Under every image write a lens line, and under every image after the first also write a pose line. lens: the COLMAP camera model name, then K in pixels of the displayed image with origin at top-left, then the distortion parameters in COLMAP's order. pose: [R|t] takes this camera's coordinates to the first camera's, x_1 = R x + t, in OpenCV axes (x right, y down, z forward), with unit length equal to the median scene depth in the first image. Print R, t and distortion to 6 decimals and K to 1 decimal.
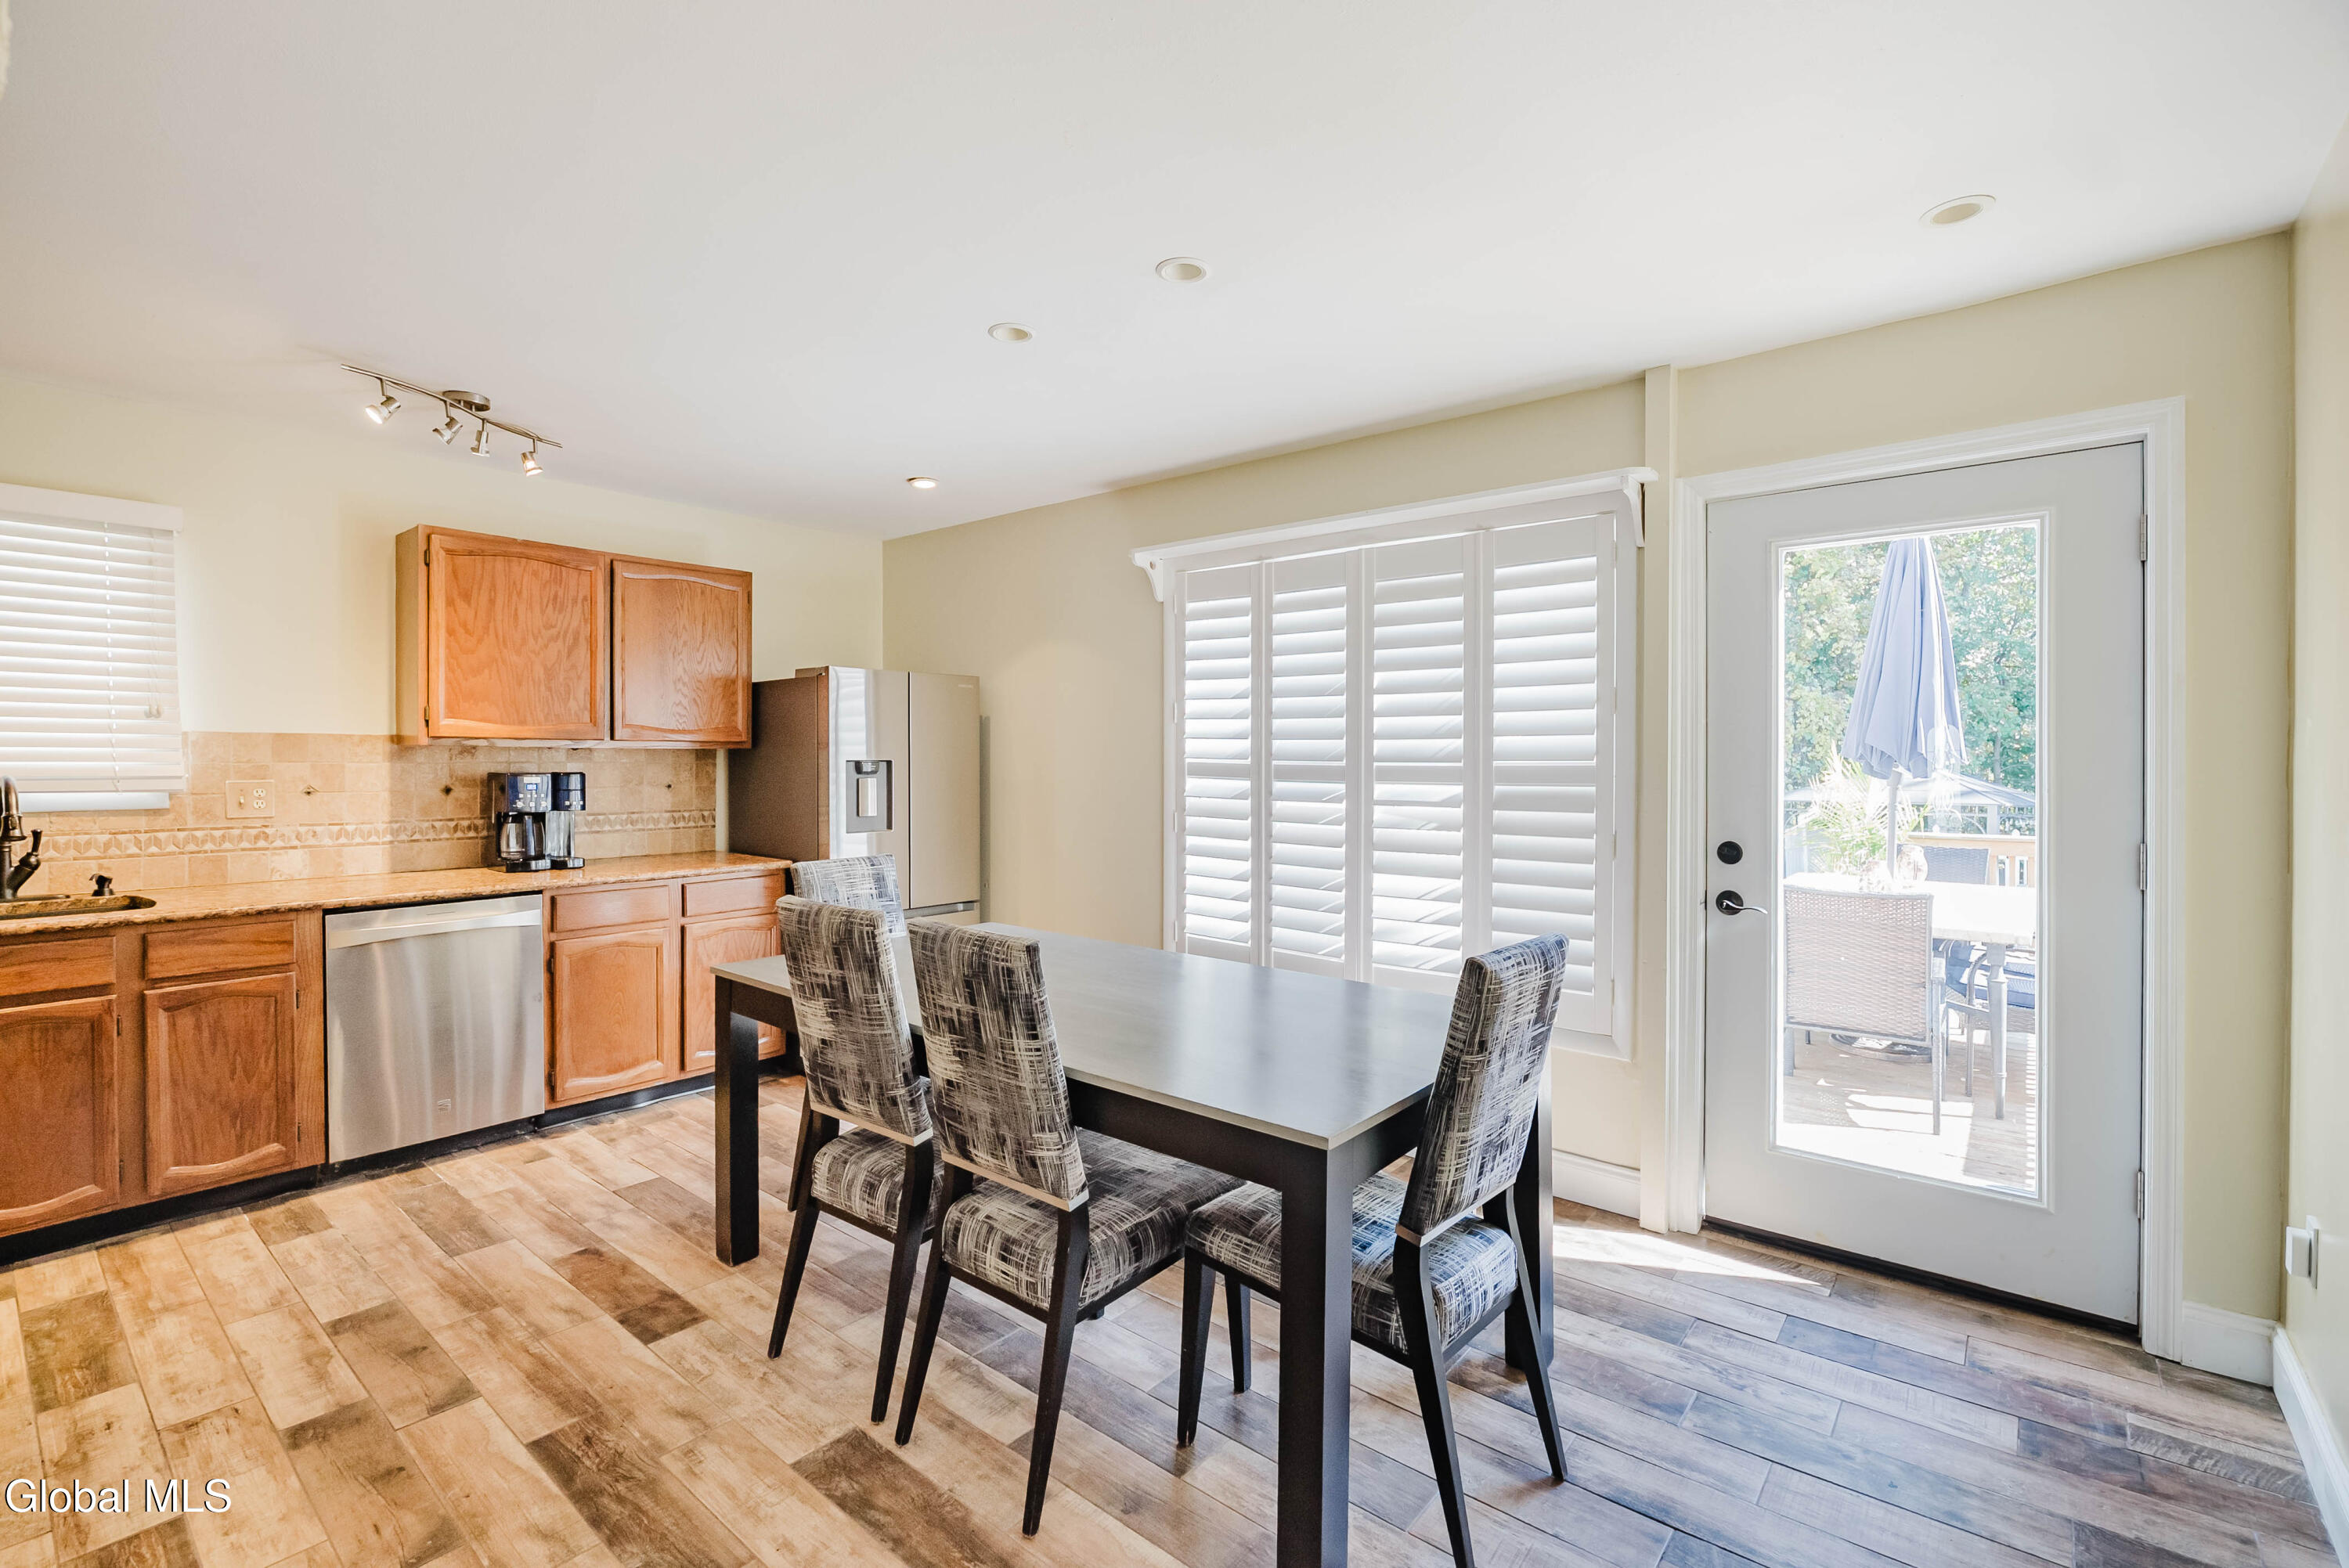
lens RADIAL K [[1061.7, 0, 1169.3], [0, 1061.7, 773.5], [0, 0, 1]] dist [-0.008370, 0.000320]
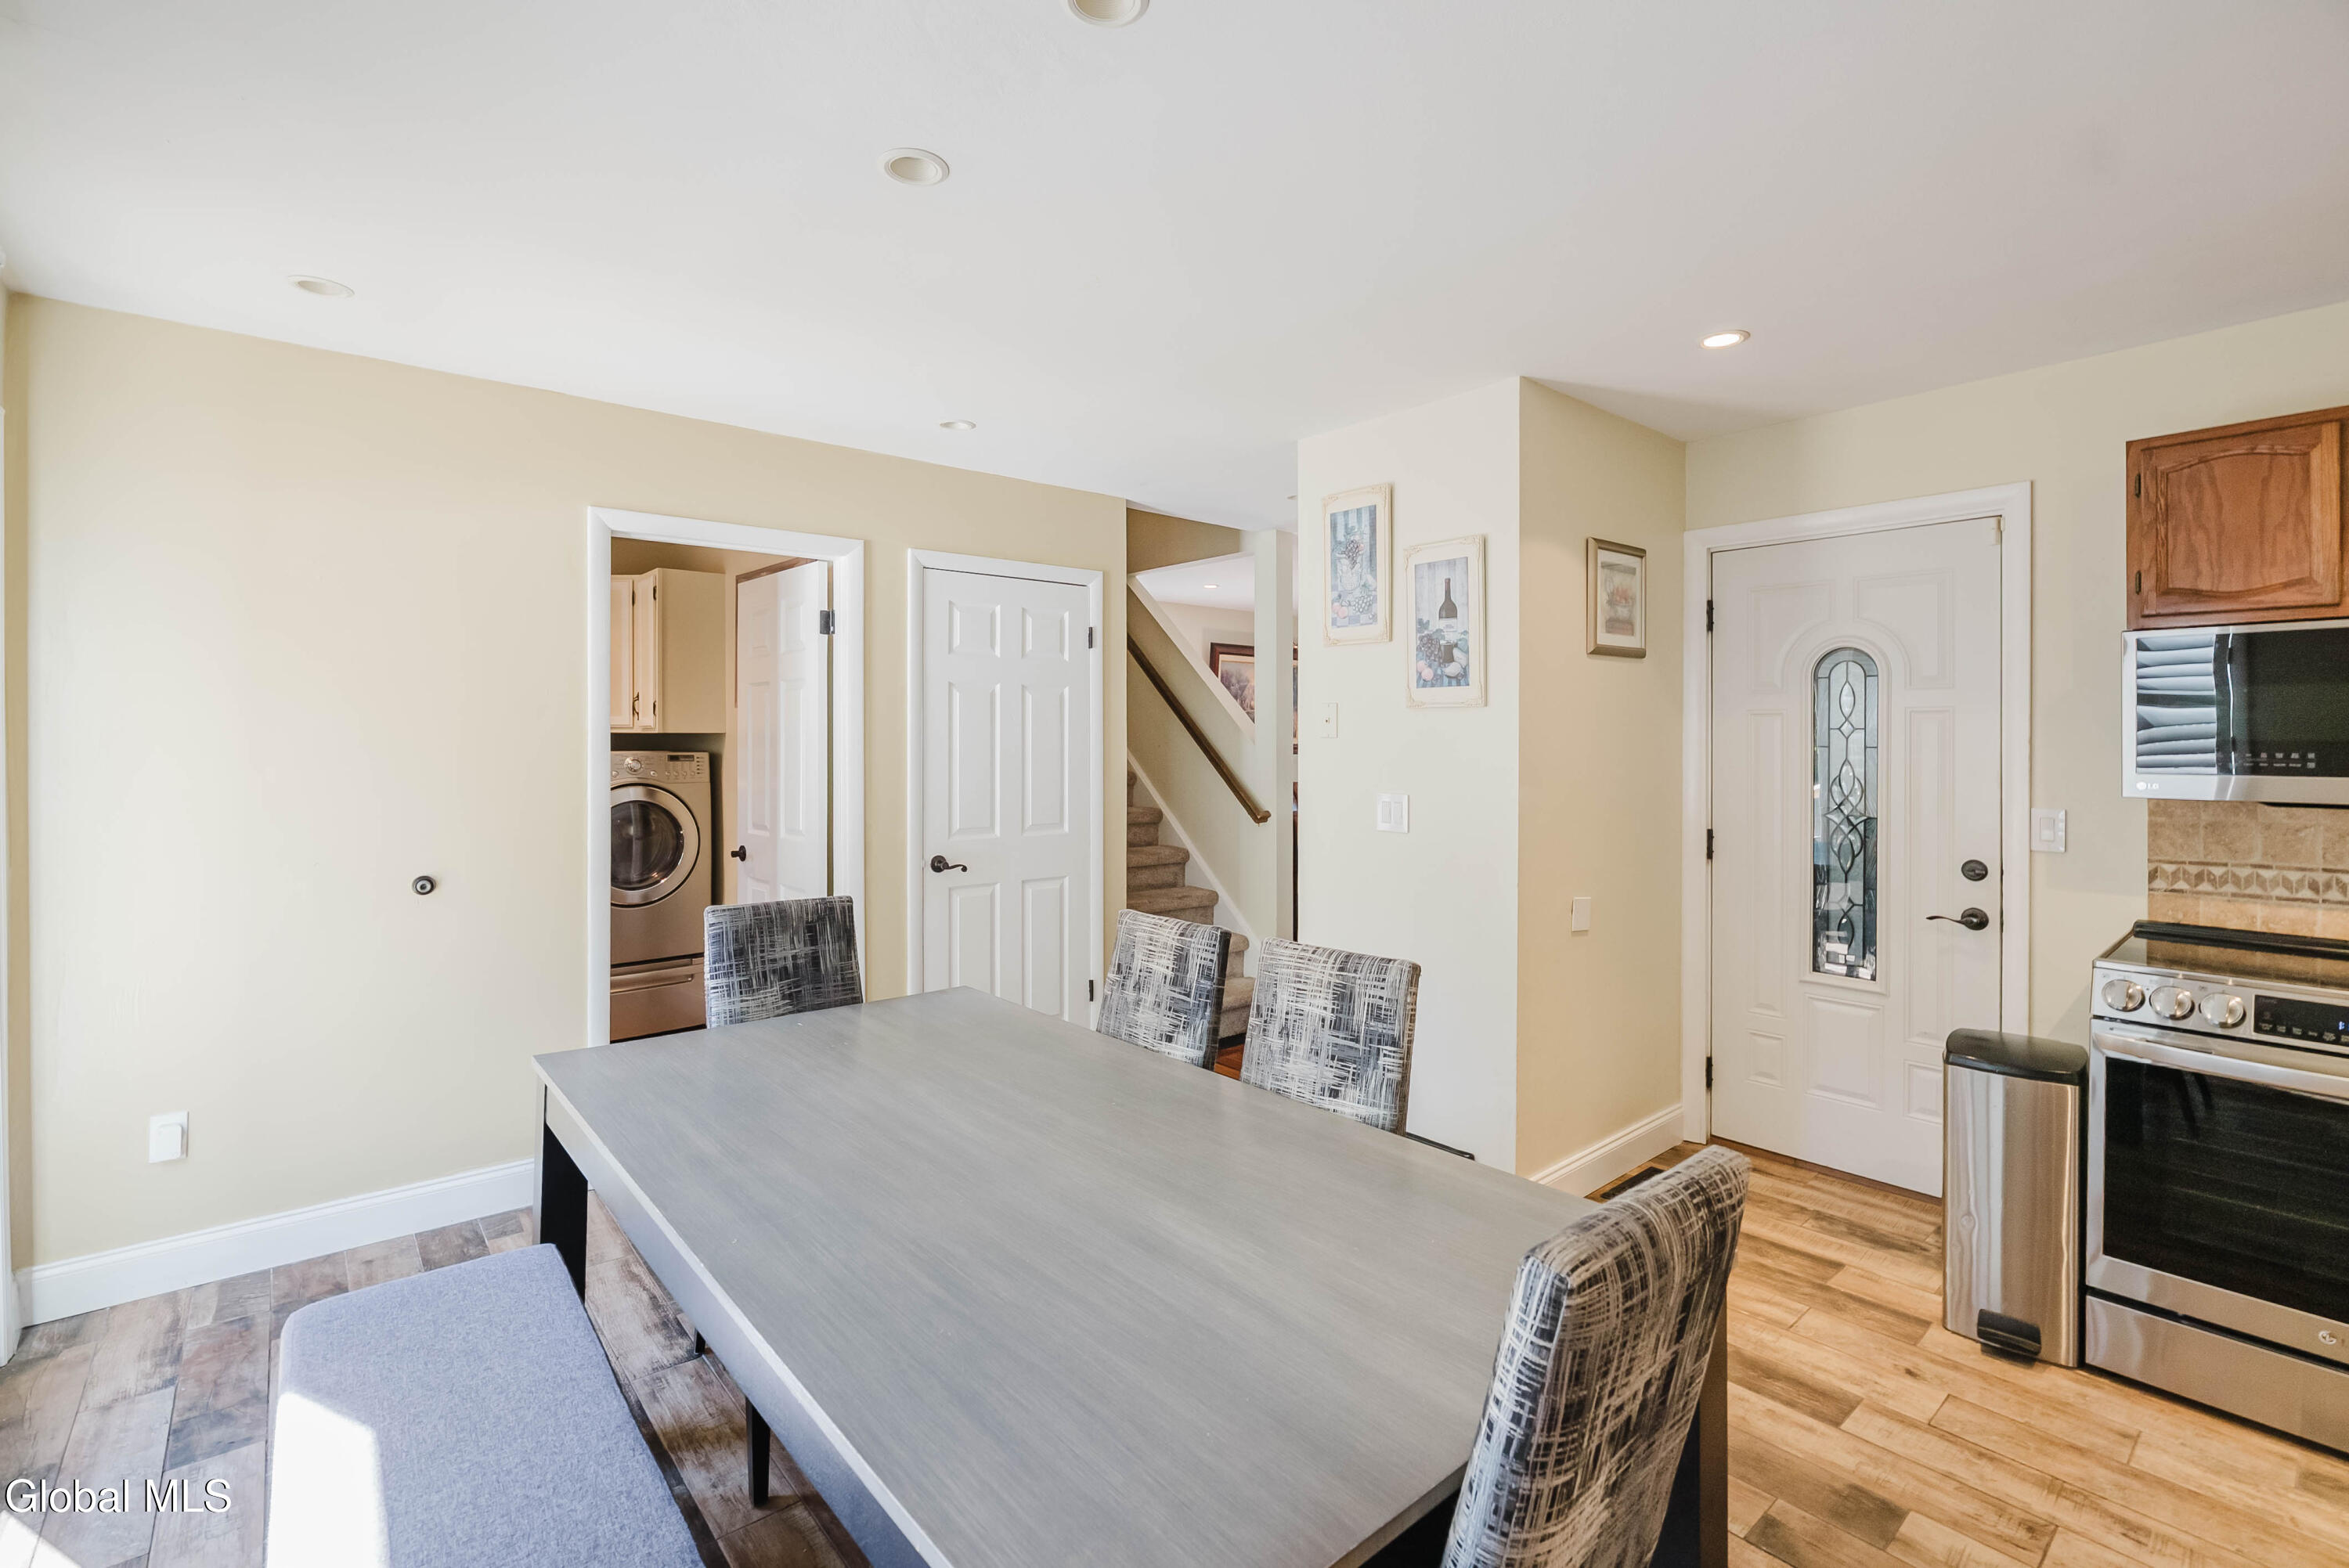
lens RADIAL K [[1038.7, 0, 1178.3], [0, 1038.7, 730.4], [0, 0, 1]] dist [-0.002183, 0.000014]
pose [[-0.985434, -0.004400, 0.170003, -0.202442], [-0.003353, 0.999974, 0.006442, -0.035372], [-0.170027, 0.005778, -0.985422, 1.111202]]
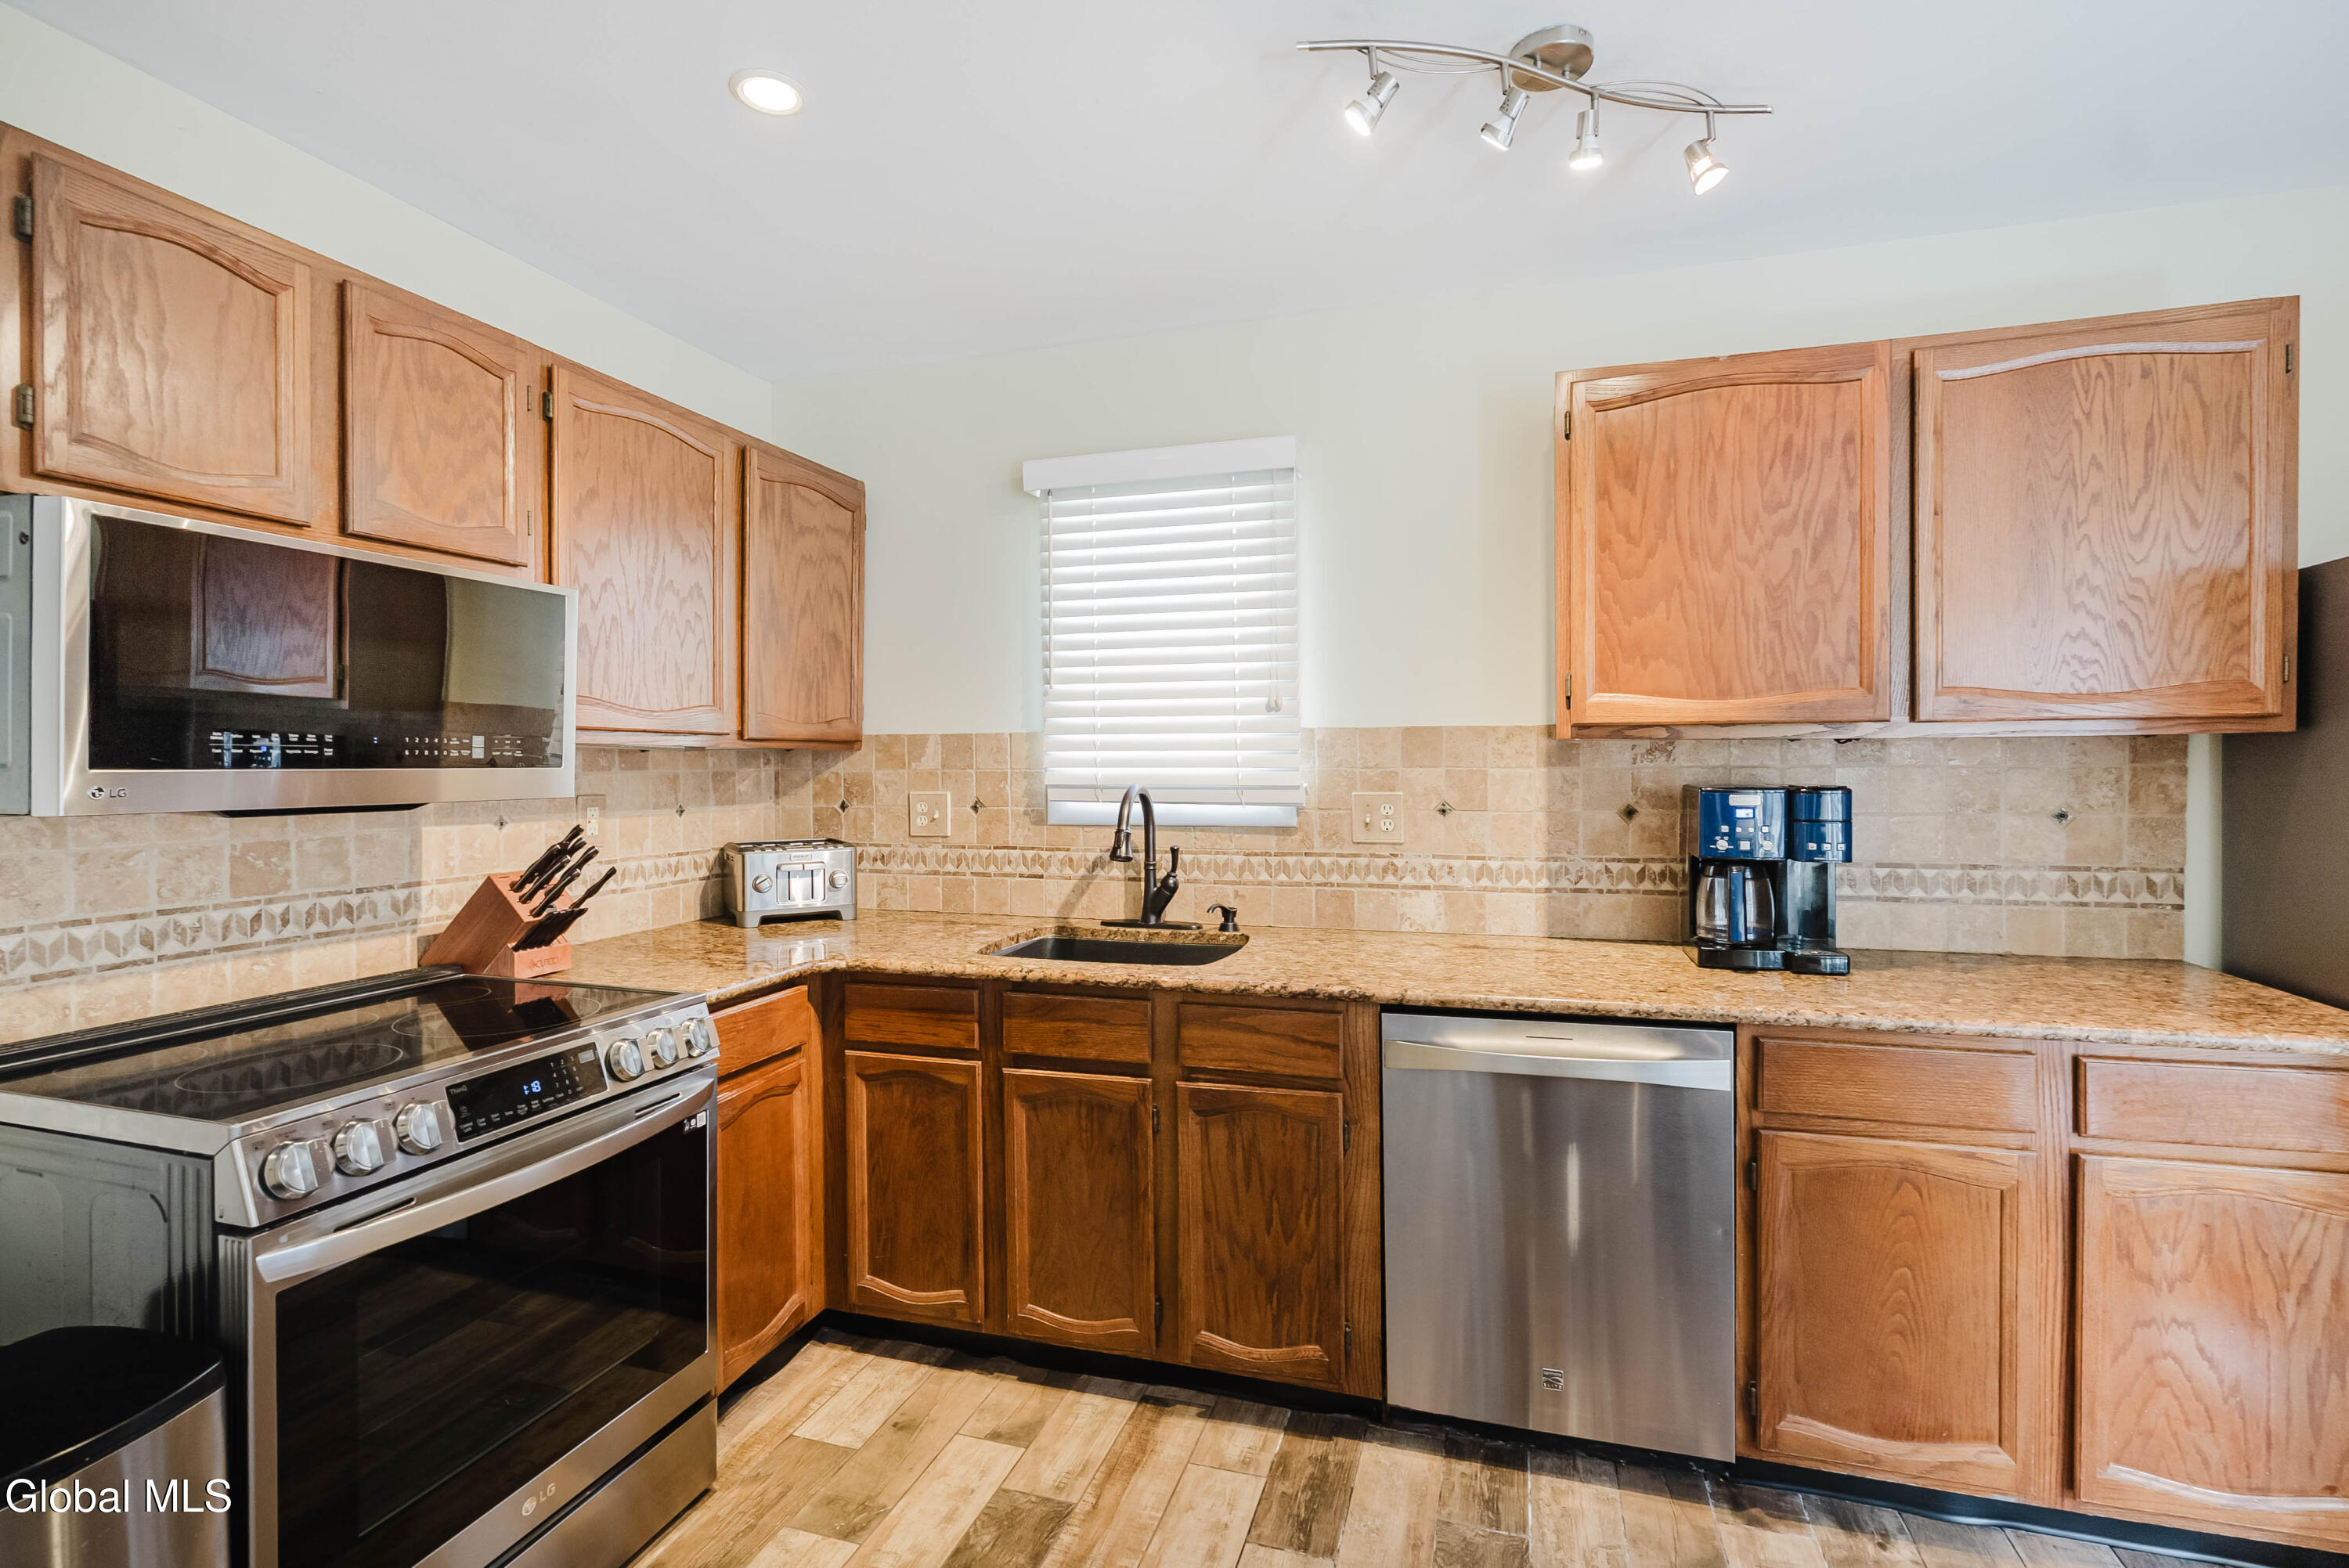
lens RADIAL K [[1061.7, 0, 1169.3], [0, 1061.7, 773.5], [0, 0, 1]] dist [-0.008370, 0.000320]
pose [[0.377250, 0.005071, -0.926097, -0.227193], [-0.005824, 0.999978, 0.003103, -0.007704], [0.926093, 0.004223, 0.377272, 0.556201]]
